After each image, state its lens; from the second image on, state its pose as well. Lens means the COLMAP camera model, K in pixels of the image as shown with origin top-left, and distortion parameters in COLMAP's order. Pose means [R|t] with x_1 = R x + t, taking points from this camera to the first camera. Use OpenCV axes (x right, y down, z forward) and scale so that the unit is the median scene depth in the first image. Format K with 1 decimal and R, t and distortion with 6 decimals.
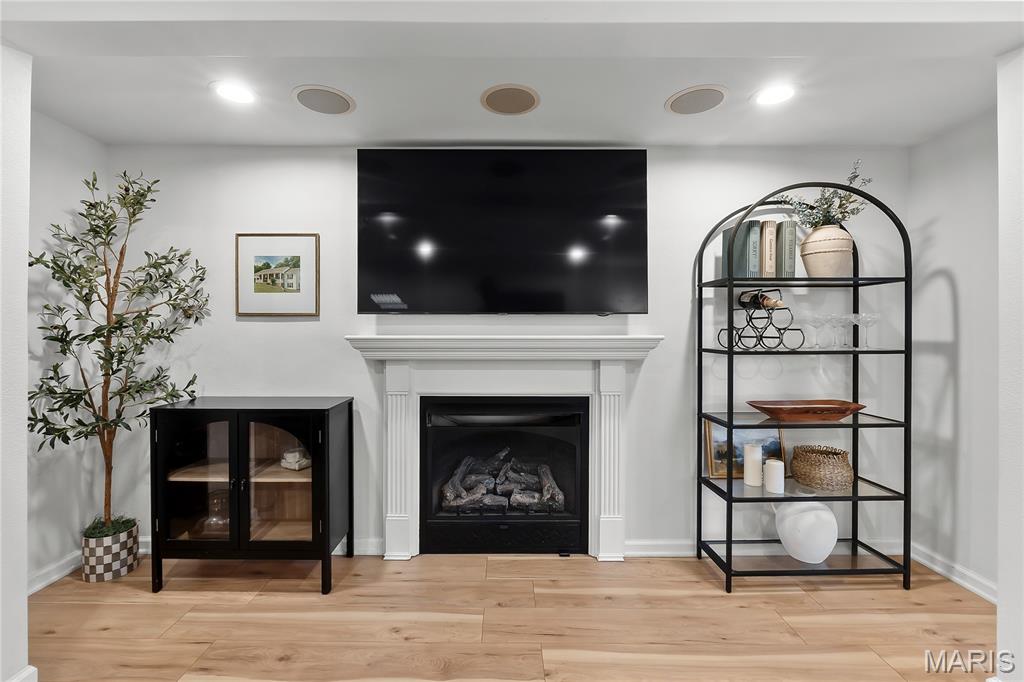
lens RADIAL K [[435.7, 0, 510.1], [0, 435.7, 335.7], [0, 0, 1]] dist [-0.004643, -0.001254]
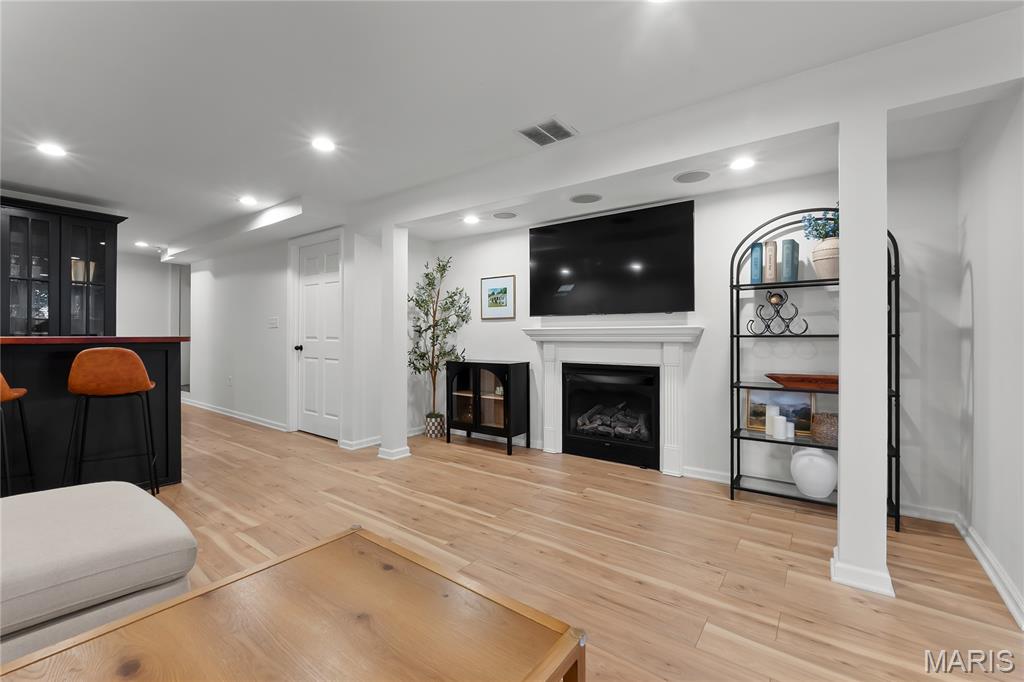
lens RADIAL K [[435.7, 0, 510.9], [0, 435.7, 339.1], [0, 0, 1]] dist [-0.004643, -0.001254]
pose [[0.808956, 0.001493, -0.587867, 0.688933], [0.000142, 0.999996, 0.002734, 0.041034], [0.587869, -0.002295, 0.808953, -0.564846]]
